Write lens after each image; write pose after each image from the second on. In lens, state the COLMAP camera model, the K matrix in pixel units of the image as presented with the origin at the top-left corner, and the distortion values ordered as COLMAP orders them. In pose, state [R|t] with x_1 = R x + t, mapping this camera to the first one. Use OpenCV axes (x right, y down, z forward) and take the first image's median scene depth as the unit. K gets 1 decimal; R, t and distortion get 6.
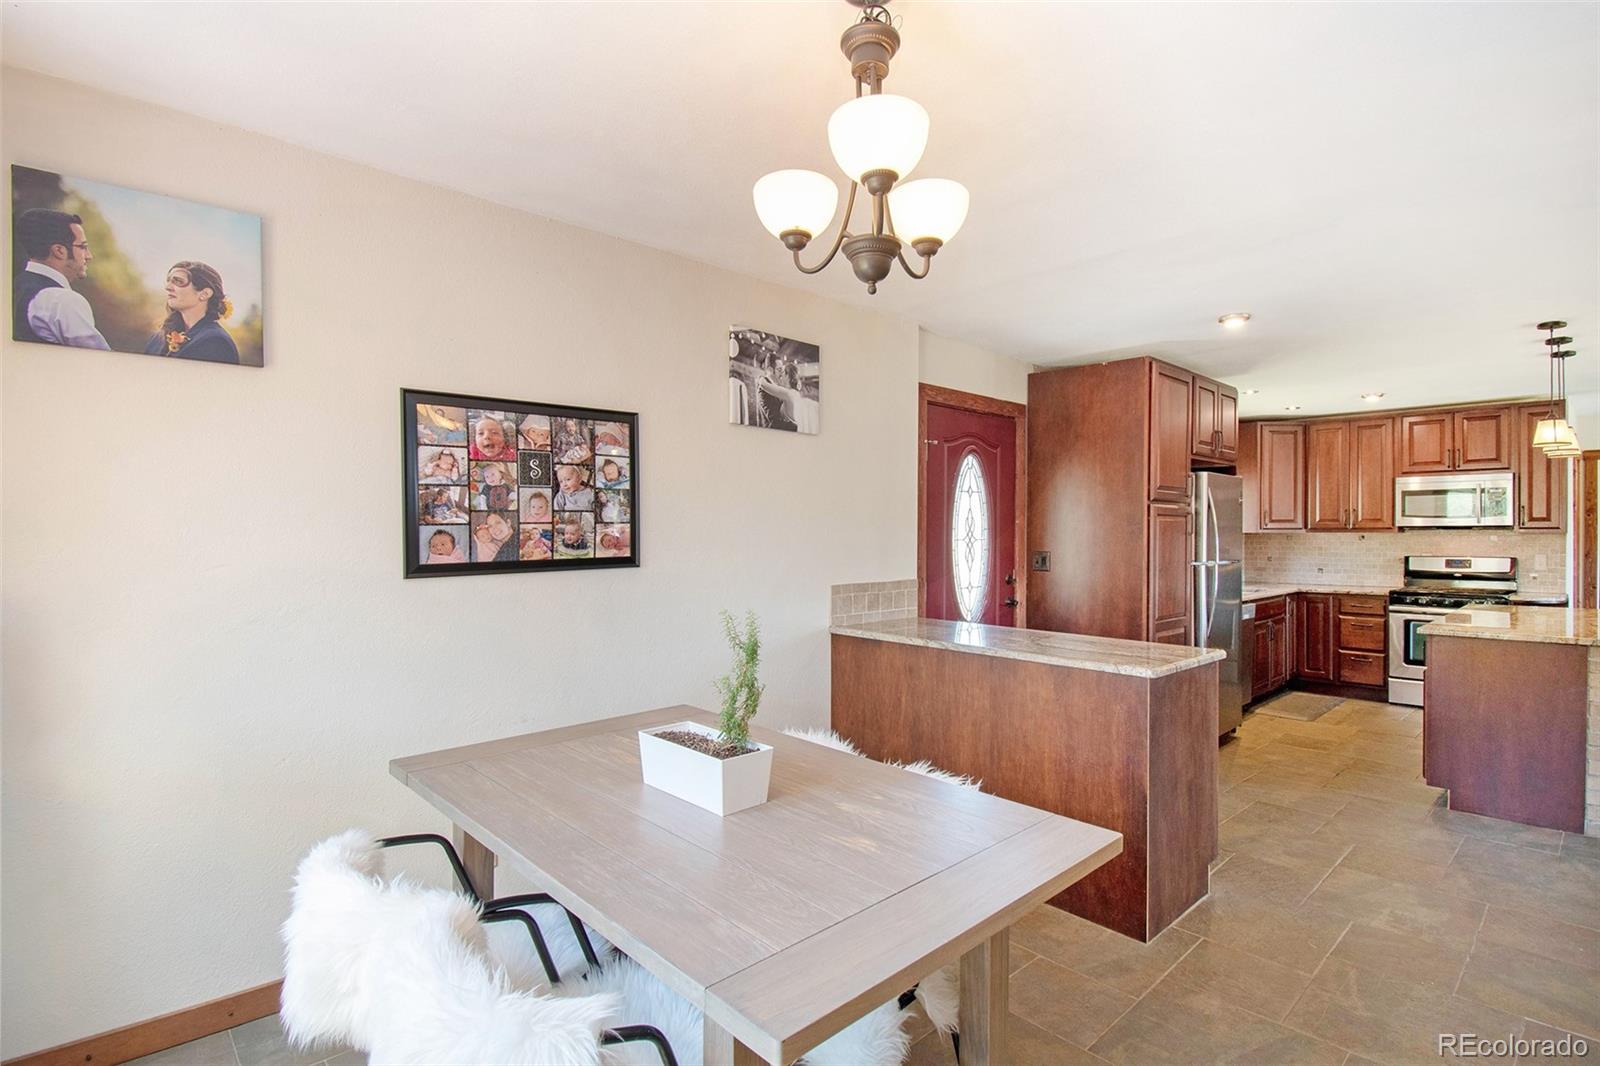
lens RADIAL K [[781.2, 0, 803.2], [0, 781.2, 539.4], [0, 0, 1]] dist [0.000063, -0.000313]
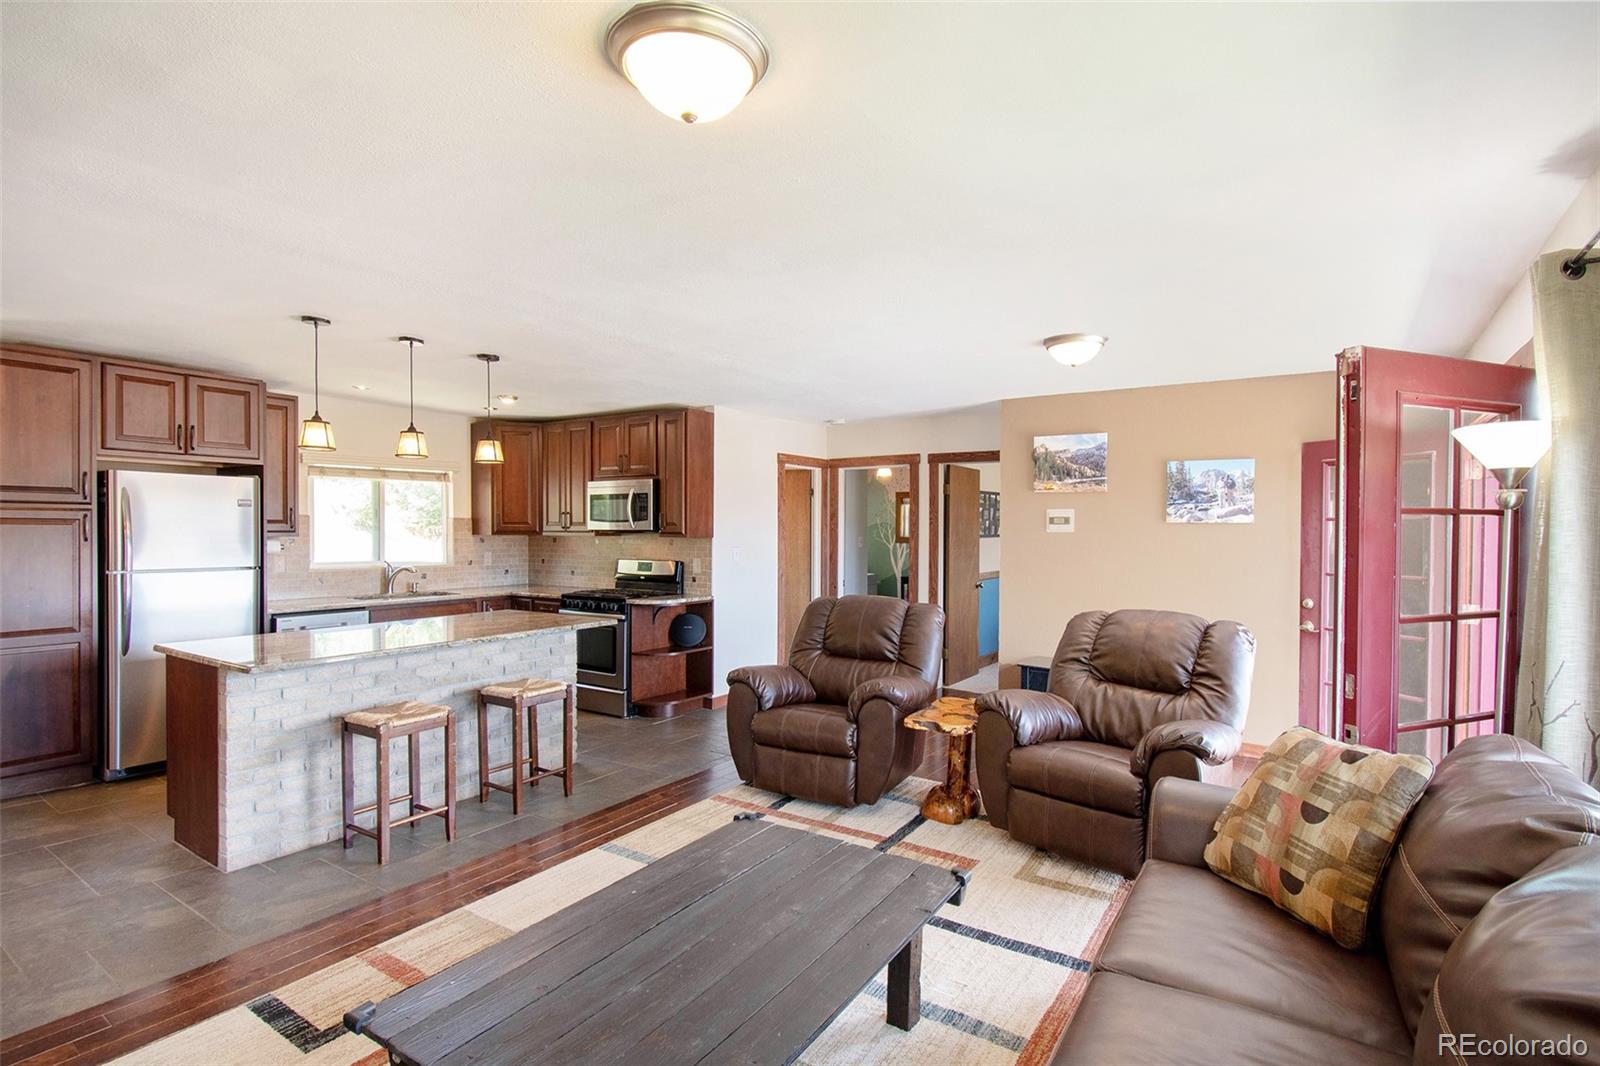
lens RADIAL K [[781.2, 0, 803.2], [0, 781.2, 539.4], [0, 0, 1]] dist [0.000063, -0.000313]
pose [[0.971463, 0.003671, 0.237162, 0.807122], [-0.005891, 0.999945, 0.008652, -0.015135], [-0.237118, -0.009802, 0.971432, -0.047801]]
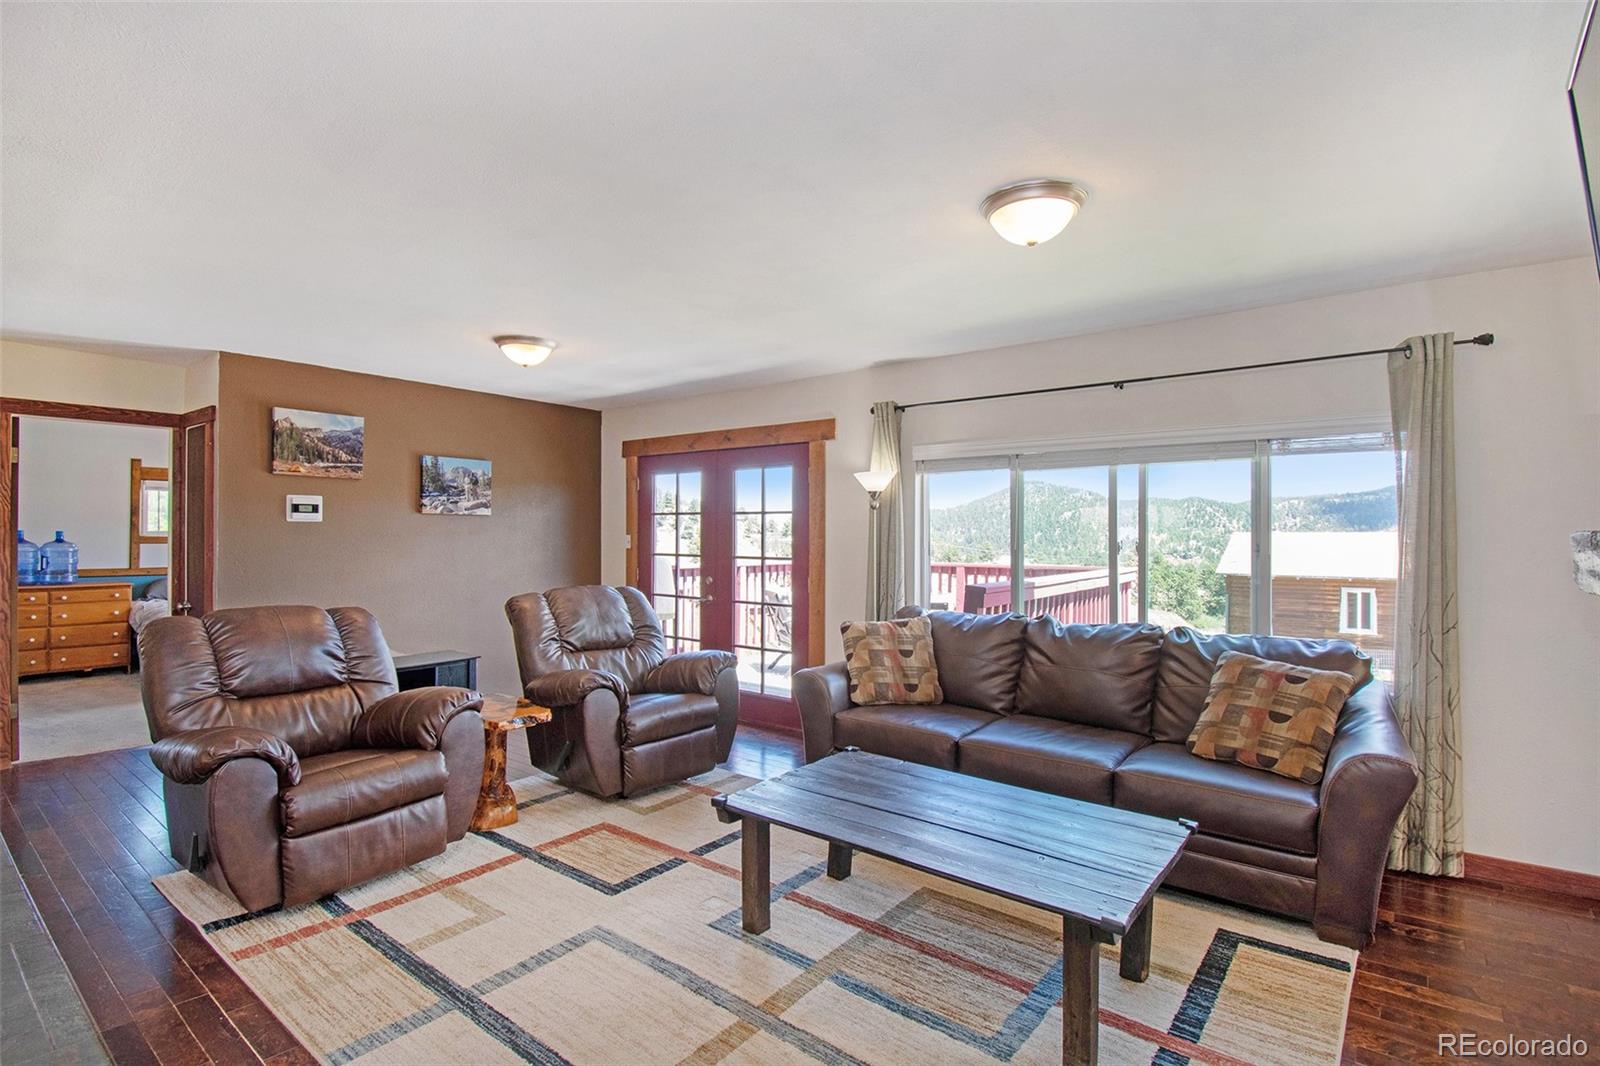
lens RADIAL K [[758.2, 0, 822.1], [0, 758.2, 527.4], [0, 0, 1]] dist [0.000629, -0.000220]
pose [[-0.164980, 0.010127, 0.986245, 0.459922], [0.003494, 0.999947, -0.009684, -0.002187], [-0.986291, 0.001848, -0.165006, 0.390372]]
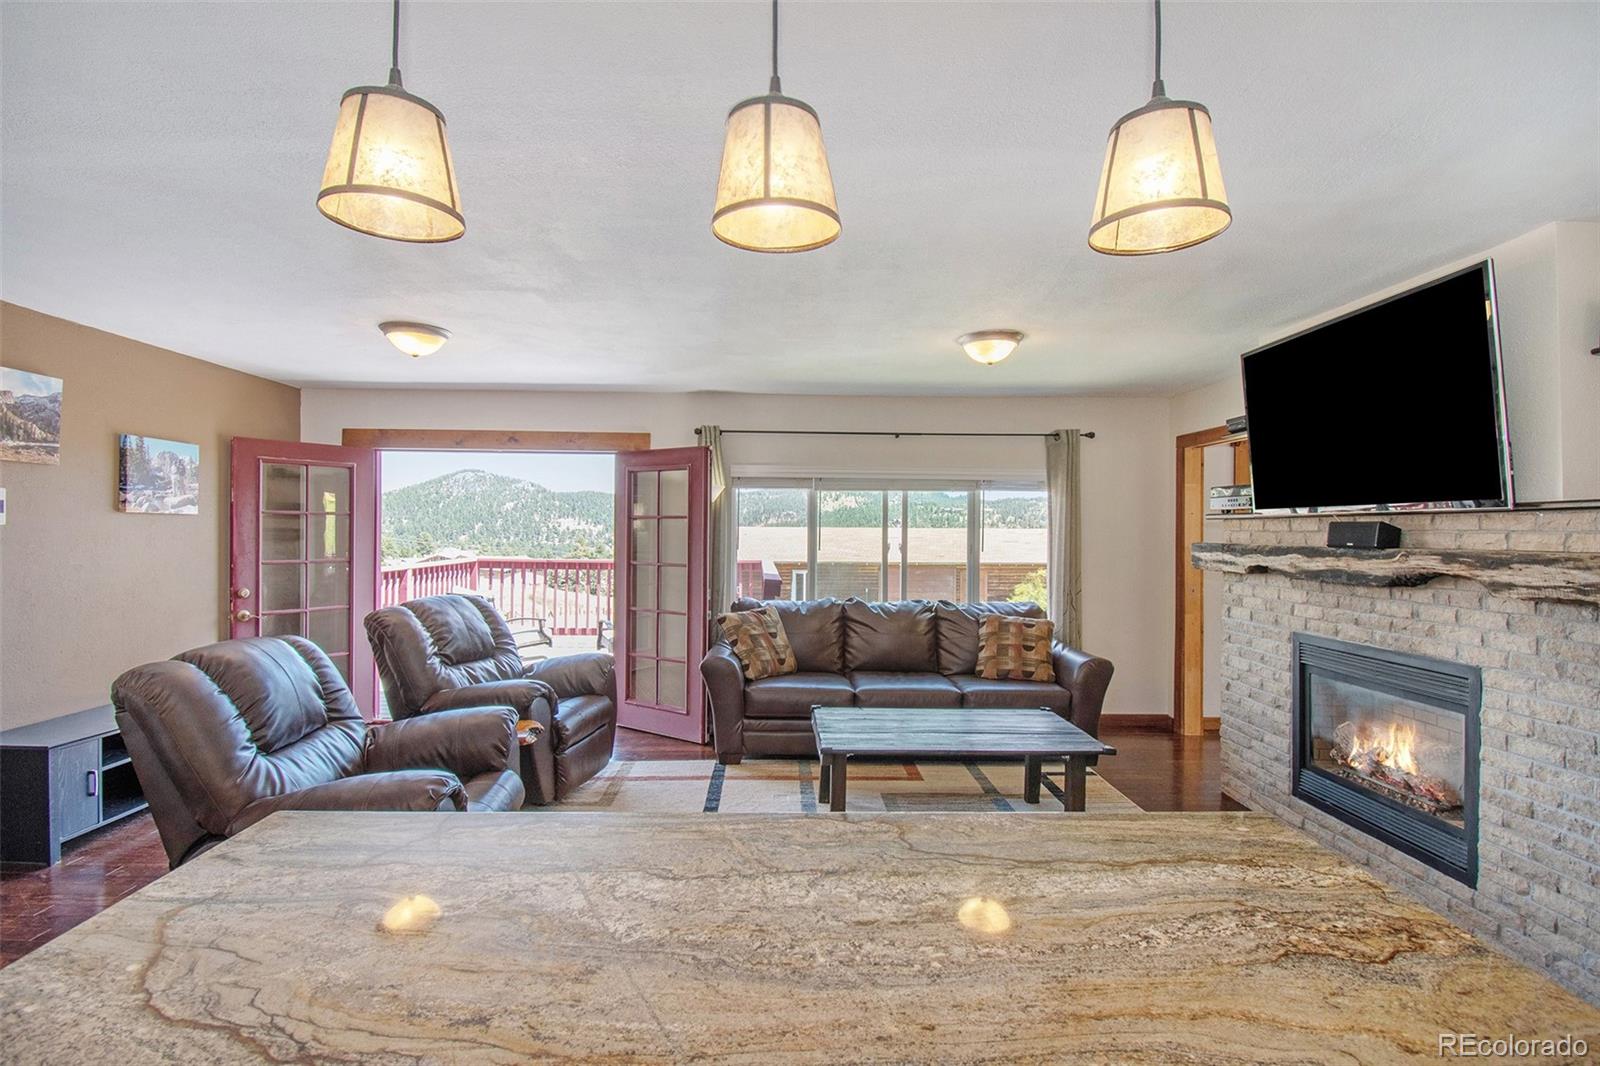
lens RADIAL K [[735.9, 0, 803.9], [0, 735.9, 517.9], [0, 0, 1]] dist [-0.026906, -0.000670]
pose [[-0.753803, 0.004731, 0.657084, 0.543327], [-0.002931, 0.999940, -0.010562, -0.018427], [-0.657094, -0.009888, -0.753744, 0.787479]]
